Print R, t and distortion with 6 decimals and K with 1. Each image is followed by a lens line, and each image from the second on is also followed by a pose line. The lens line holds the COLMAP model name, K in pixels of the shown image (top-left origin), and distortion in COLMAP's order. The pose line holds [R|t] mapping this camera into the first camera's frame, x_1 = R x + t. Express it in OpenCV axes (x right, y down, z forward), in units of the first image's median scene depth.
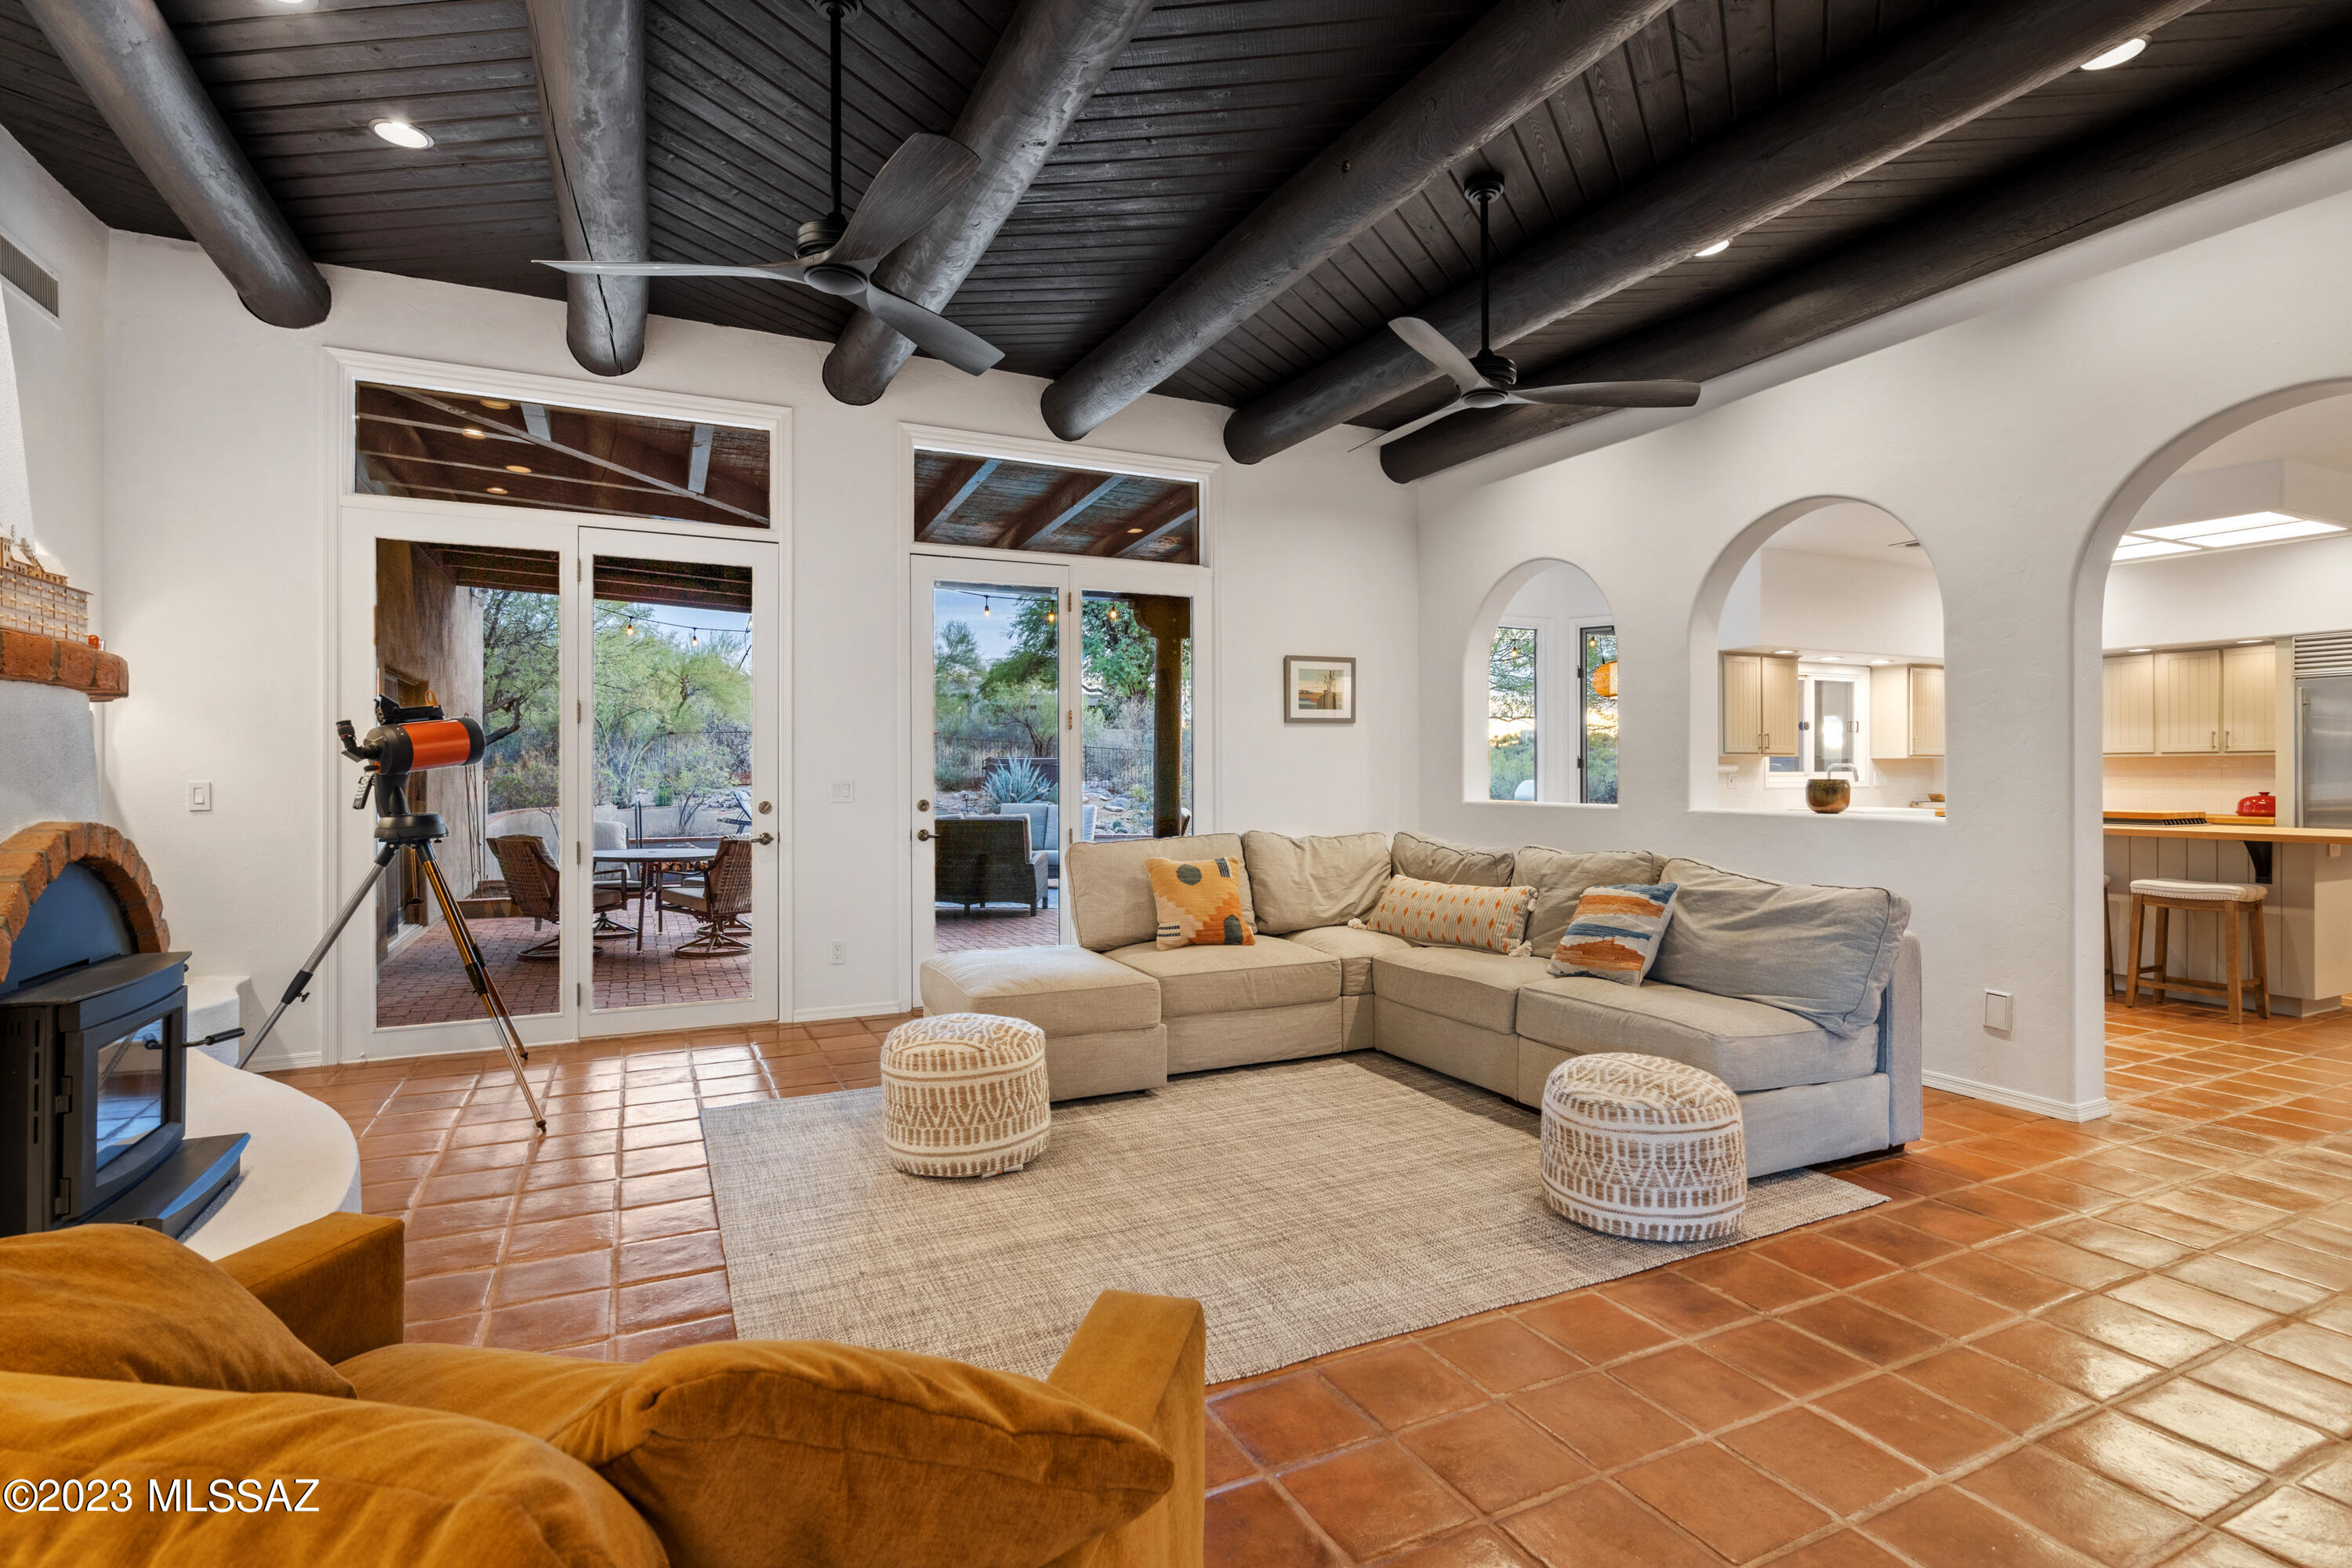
lens RADIAL K [[1123.4, 0, 1176.0], [0, 1123.4, 784.0], [0, 0, 1]] dist [0.000001, 0.000154]
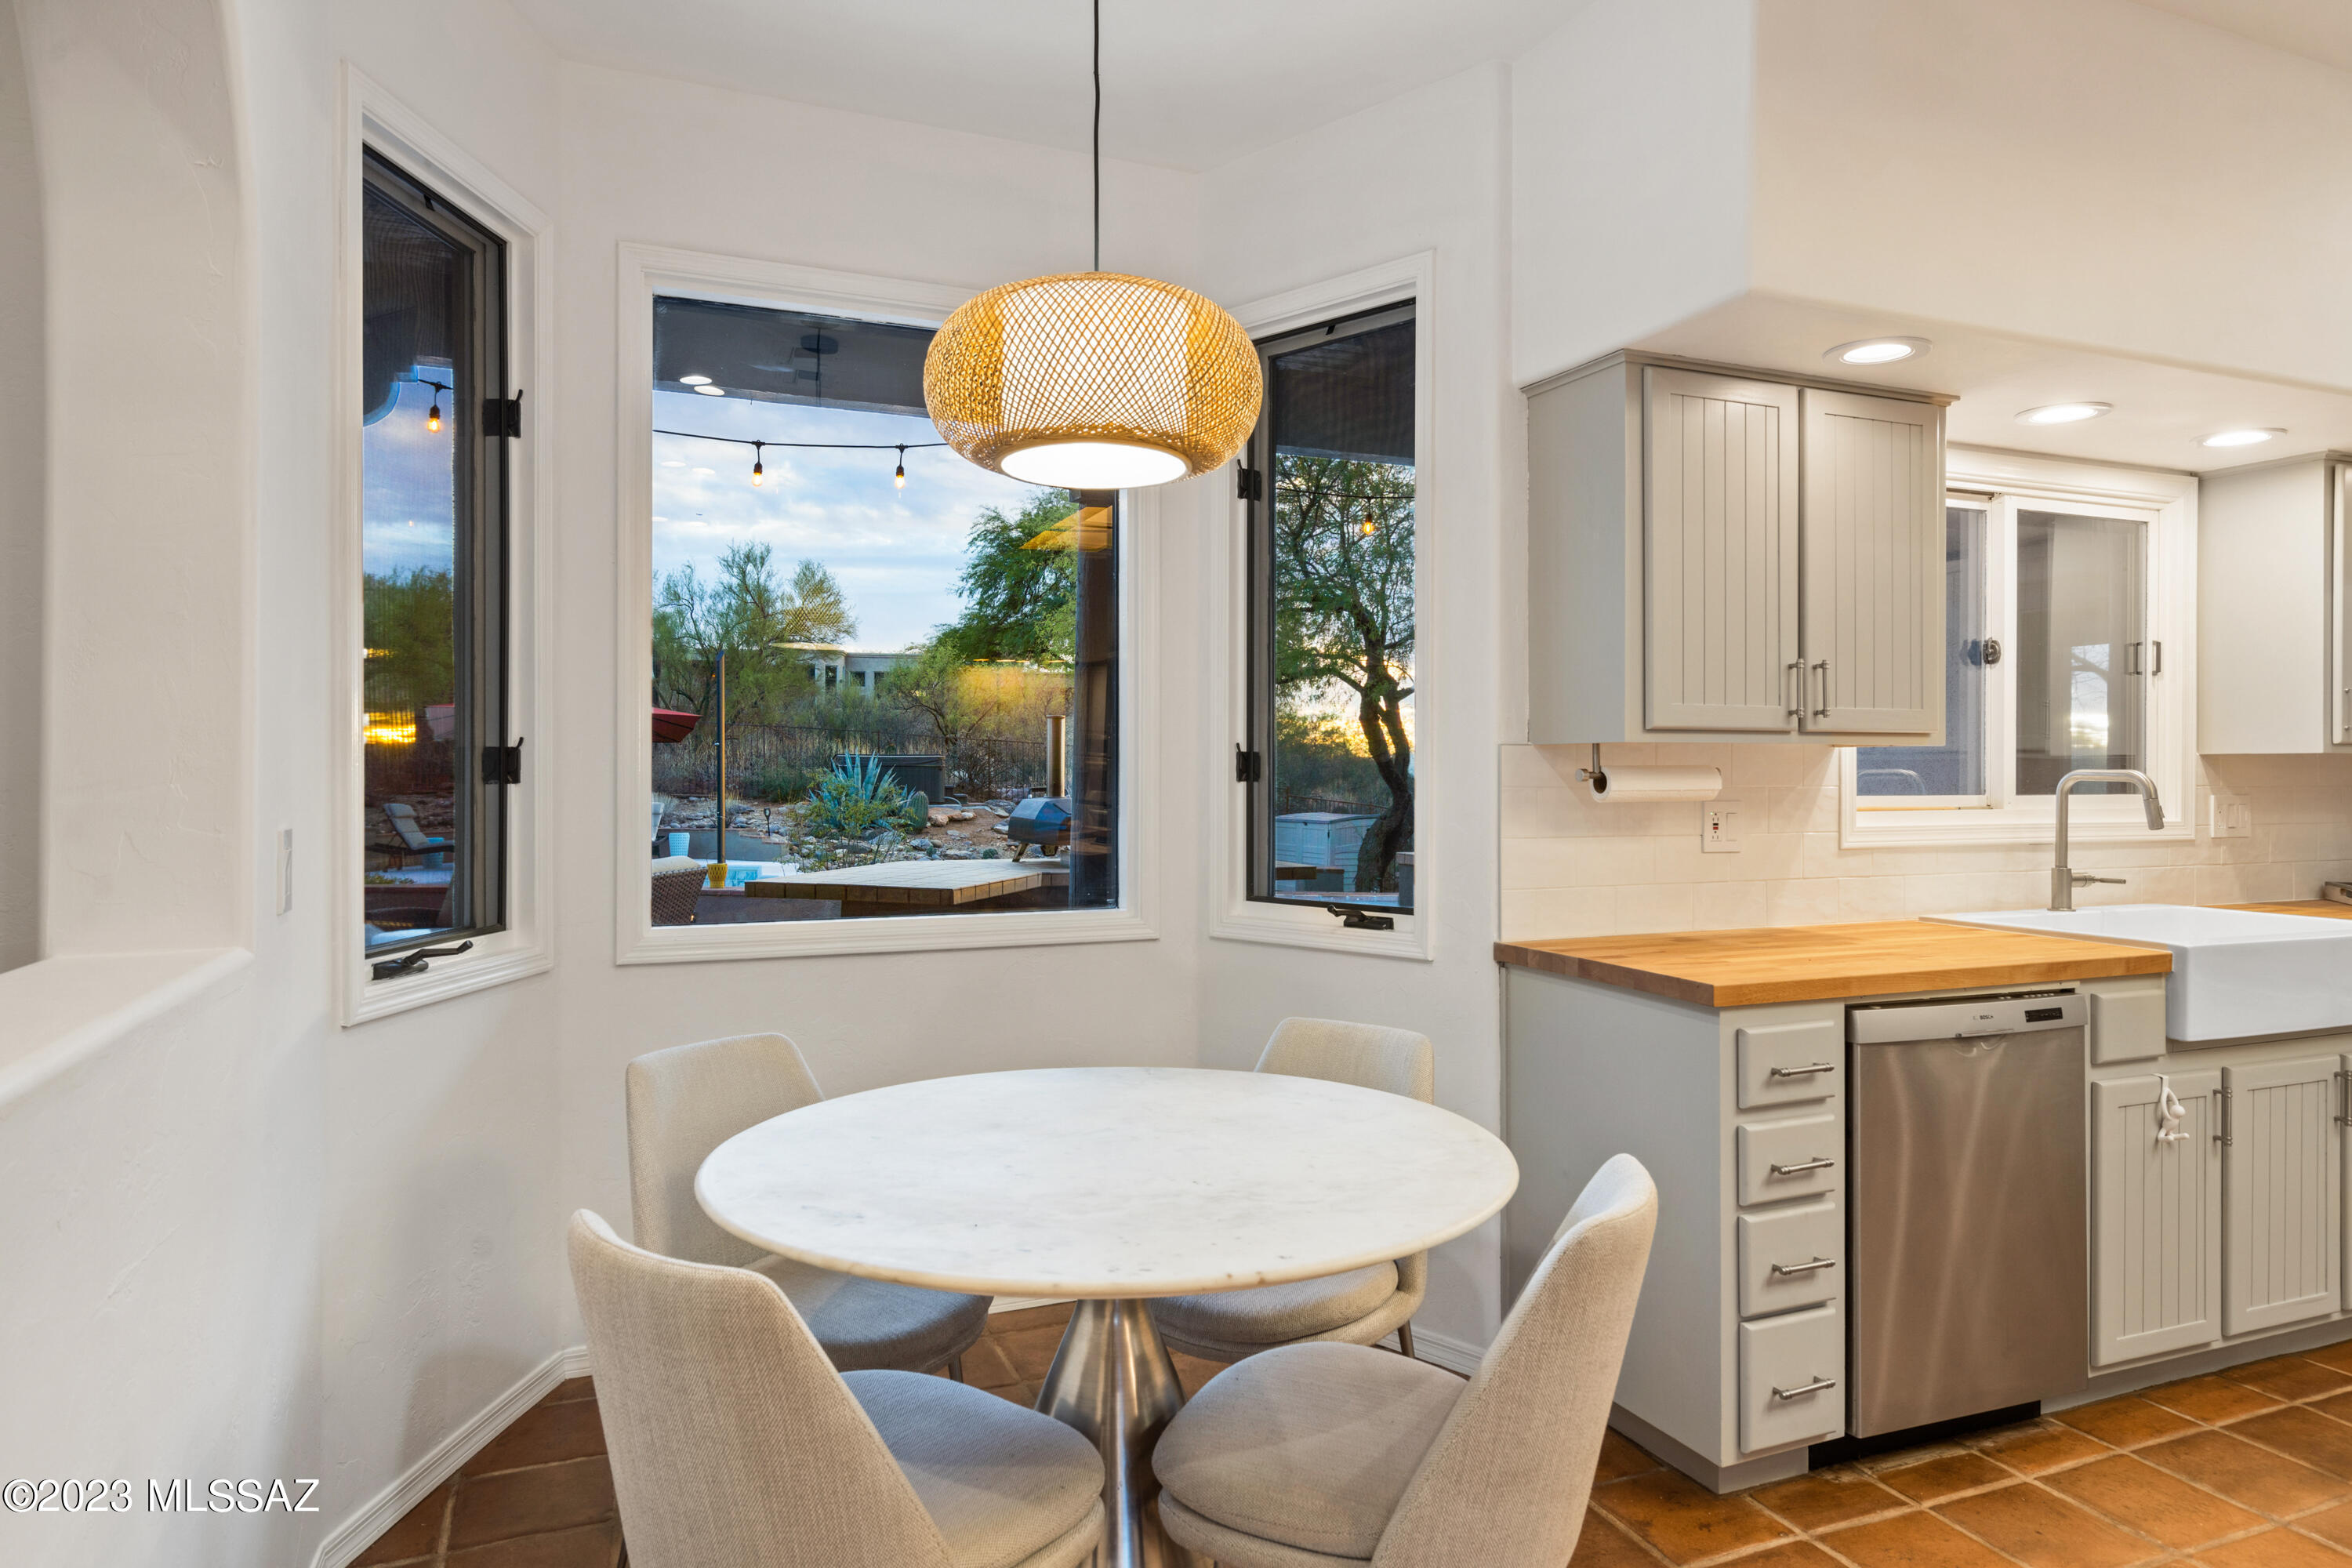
lens RADIAL K [[1372.7, 0, 1170.3], [0, 1372.7, 777.0], [0, 0, 1]] dist [0.003069, 0.002136]
pose [[0.997646, 0.003712, -0.068480, 0.515700], [-0.004301, 0.999955, -0.008446, -0.016867], [0.068446, 0.008720, 0.997617, 0.862152]]
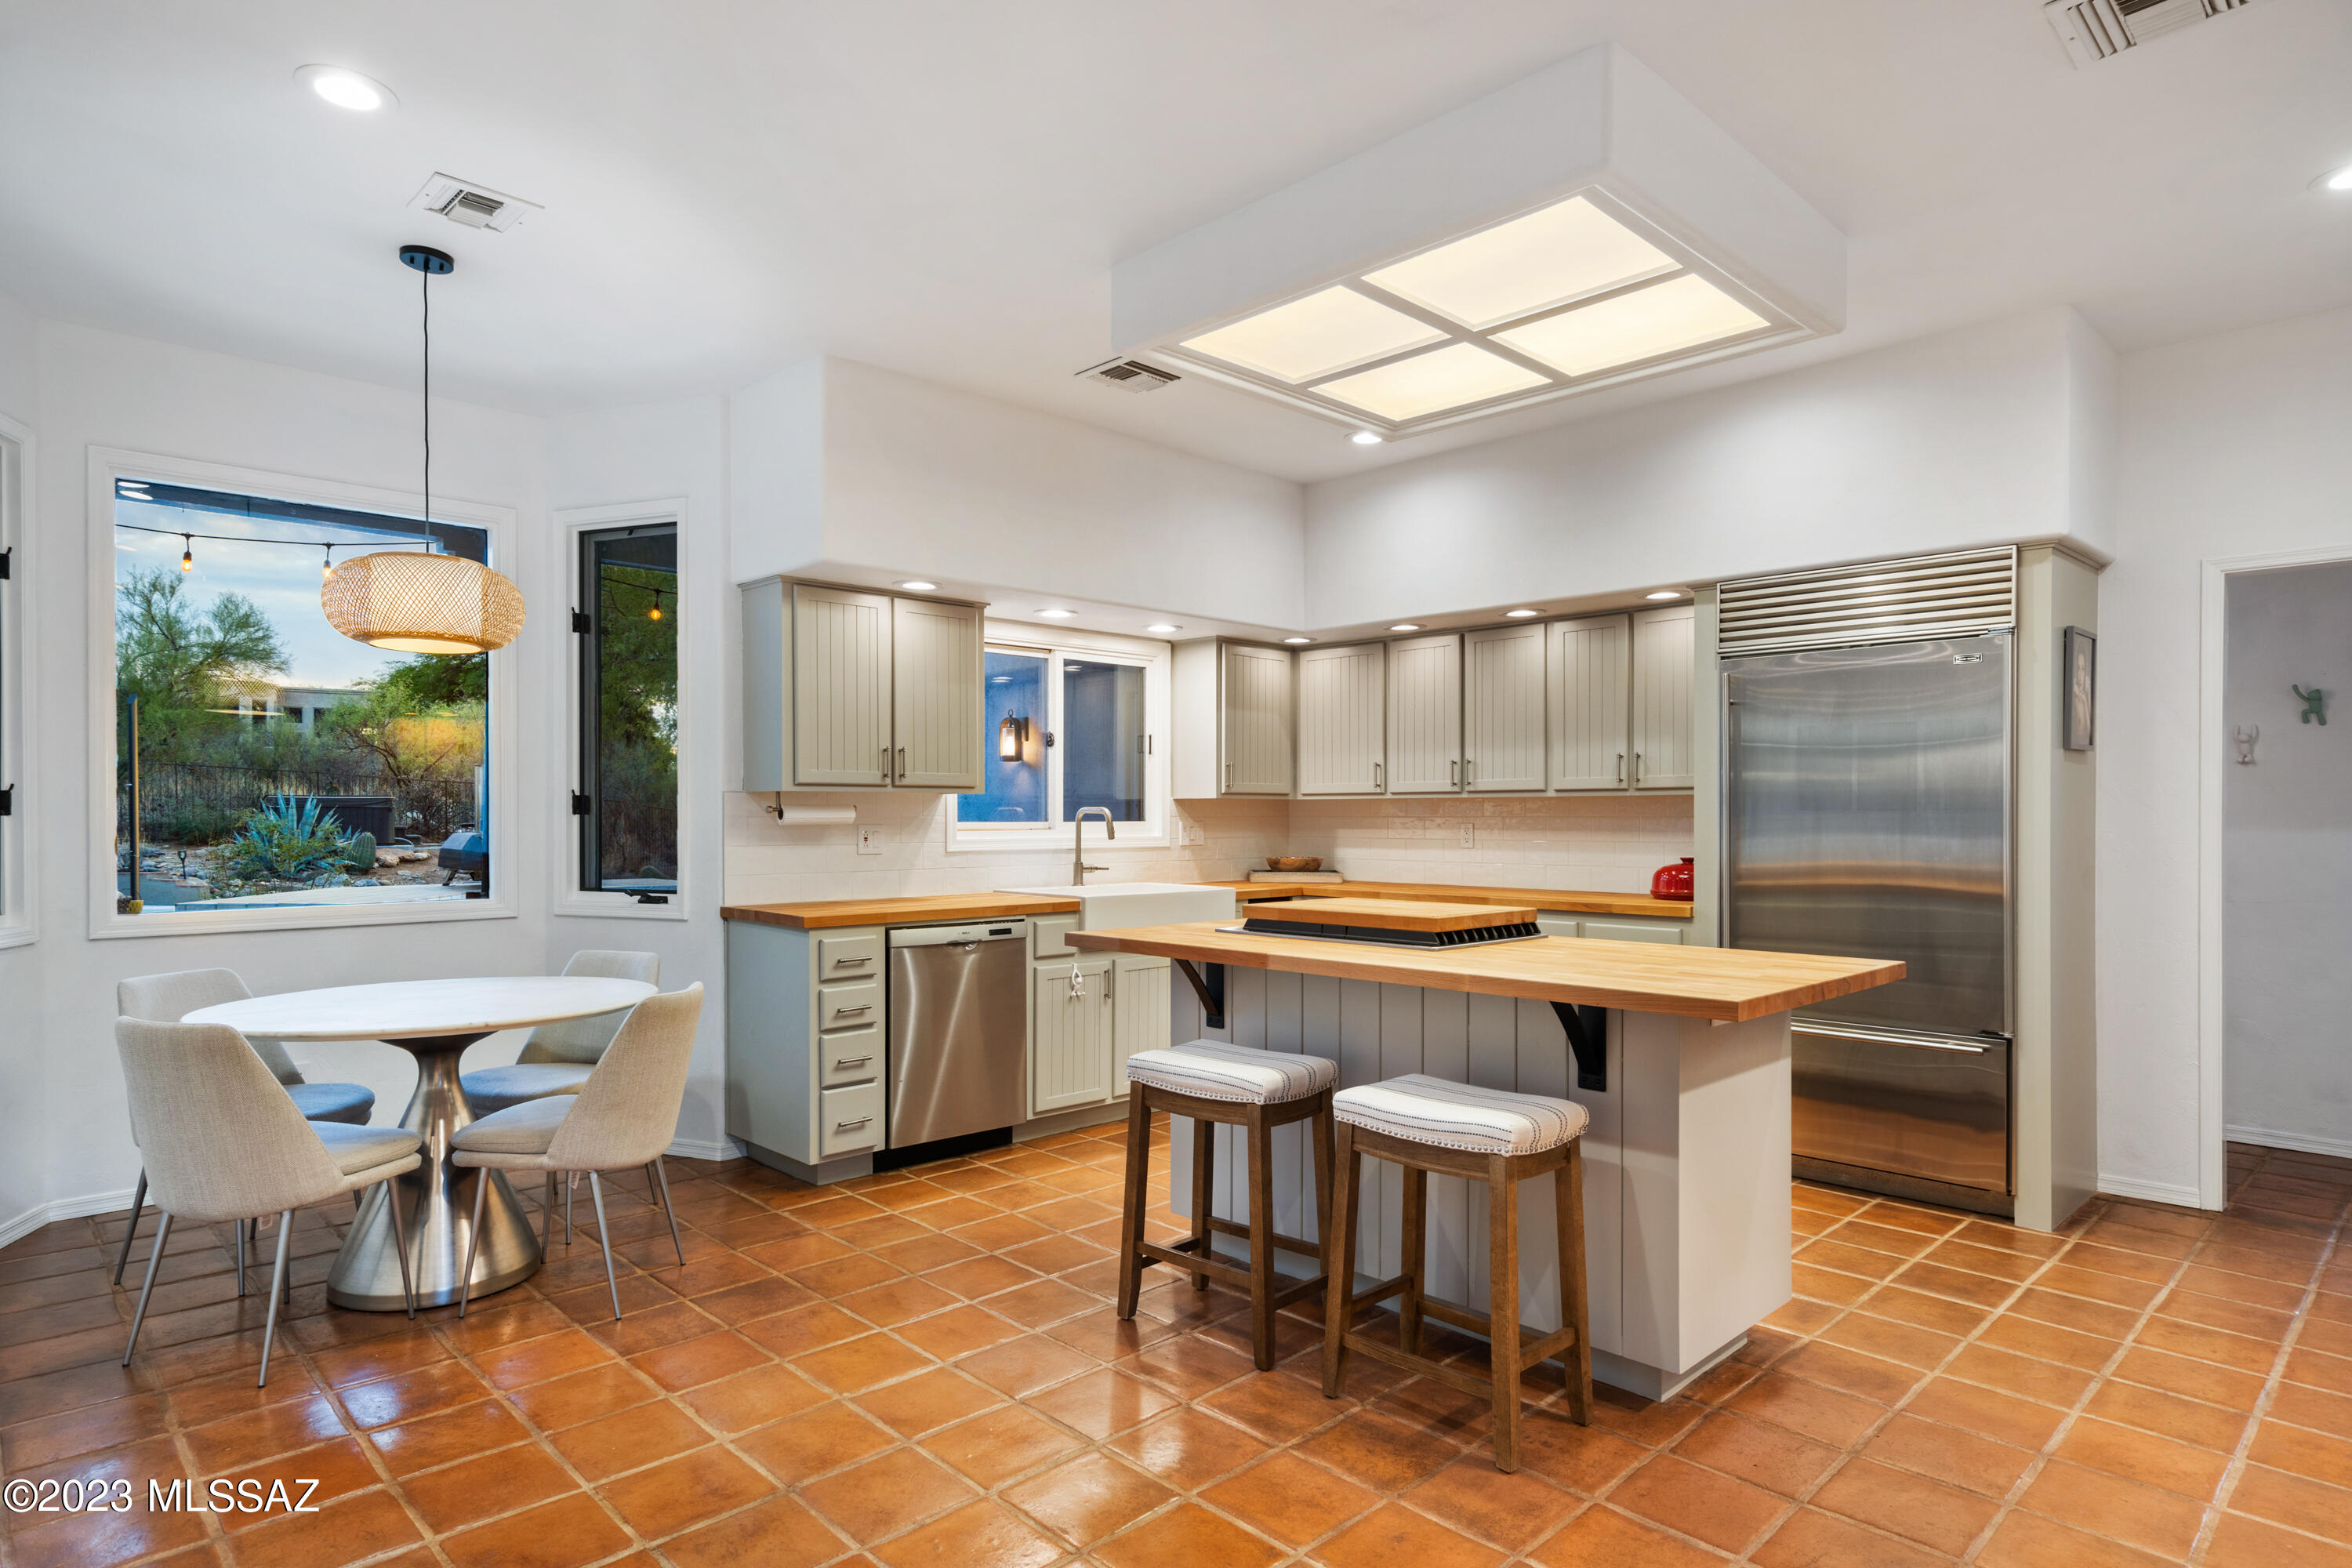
lens RADIAL K [[1284.7, 0, 1162.9], [0, 1284.7, 824.6], [0, 0, 1]] dist [0.001700, 0.000901]
pose [[0.954951, -0.000223, 0.296762, 0.618458], [0.001521, 0.999990, -0.004145, -0.009594], [-0.296759, 0.004409, 0.954942, 0.538416]]
